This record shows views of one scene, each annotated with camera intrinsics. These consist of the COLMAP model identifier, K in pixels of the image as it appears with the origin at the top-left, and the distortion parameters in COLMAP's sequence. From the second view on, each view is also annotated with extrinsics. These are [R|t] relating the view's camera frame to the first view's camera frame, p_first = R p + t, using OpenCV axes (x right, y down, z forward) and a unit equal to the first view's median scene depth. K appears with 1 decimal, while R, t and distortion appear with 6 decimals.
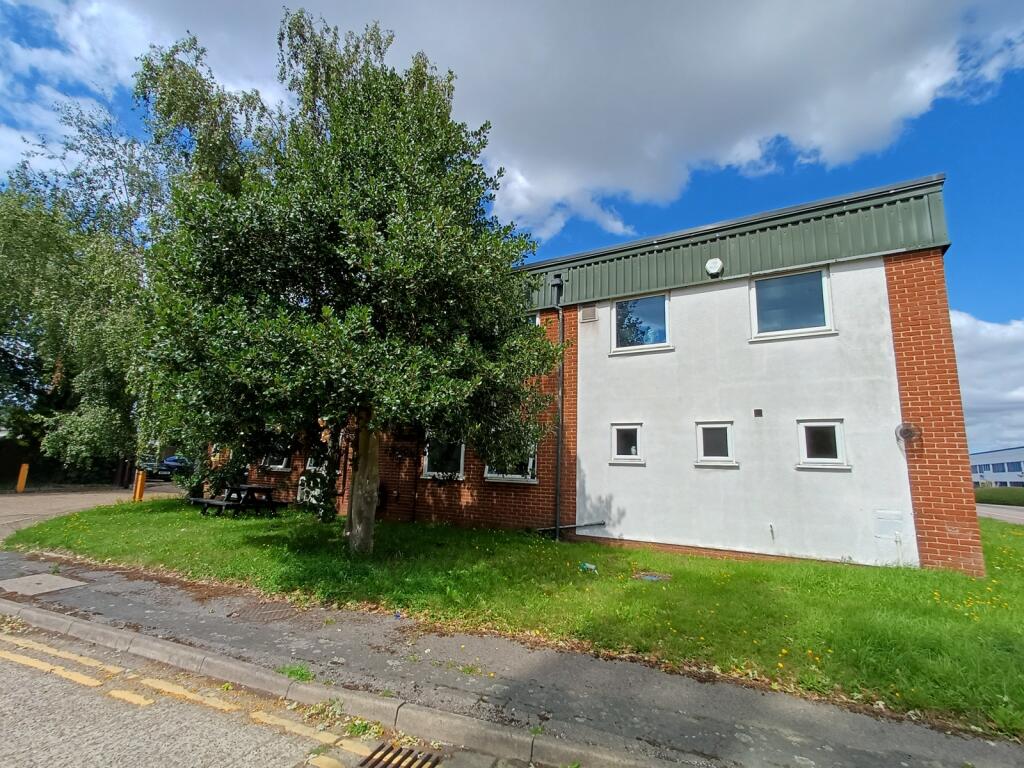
lens RADIAL K [[463.1, 0, 510.2], [0, 463.1, 386.9], [0, 0, 1]] dist [0.009511, 0.000346]
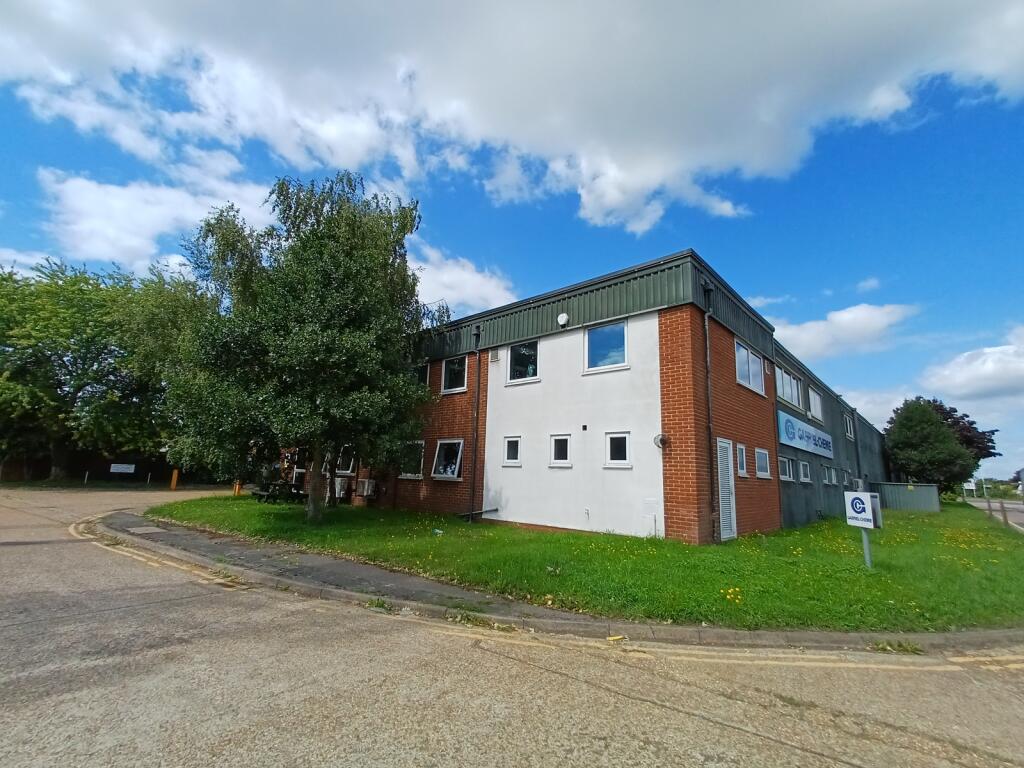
lens RADIAL K [[471.2, 0, 506.8], [0, 471.2, 385.6], [0, 0, 1]] dist [0.014199, 0.000161]
pose [[0.973108, -0.046823, -0.225539, 0.566091], [0.044281, 0.998886, -0.016322, -0.049846], [0.226052, 0.005896, 0.974097, -0.364715]]
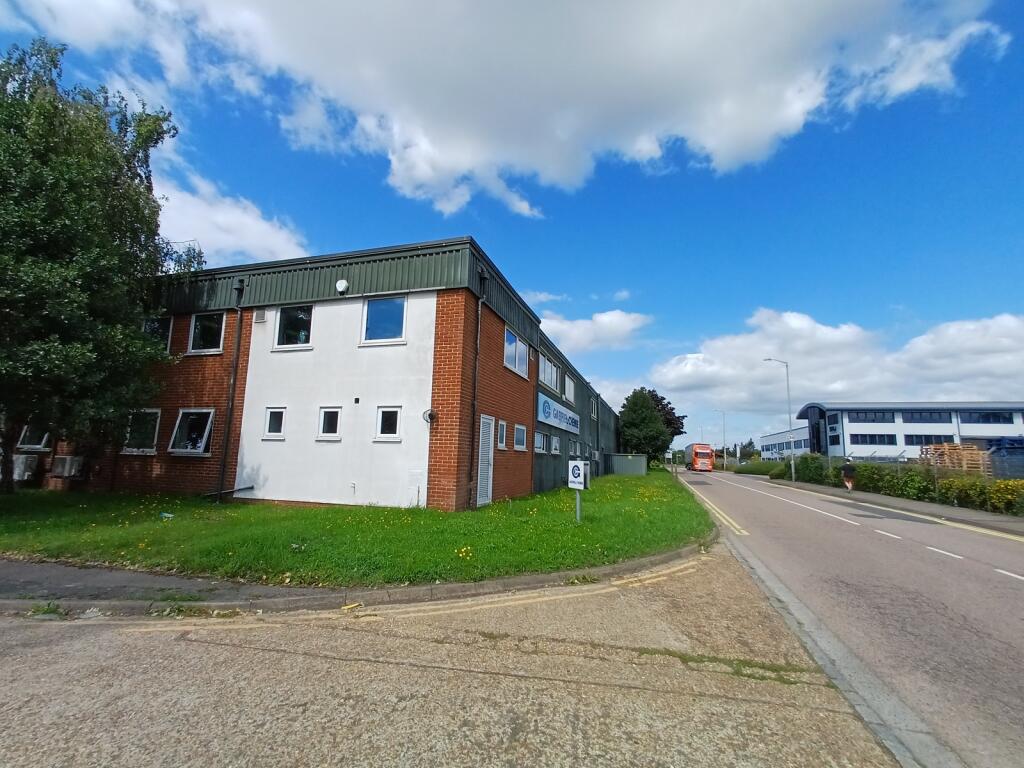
lens RADIAL K [[471.2, 0, 512.0], [0, 471.2, 384.0], [0, 0, 1]] dist [0.009243, 0.000413]
pose [[0.978722, 0.020165, 0.204199, 0.621935], [-0.028016, 0.998972, 0.035630, -0.047252], [-0.203271, -0.040593, 0.978281, -0.372494]]
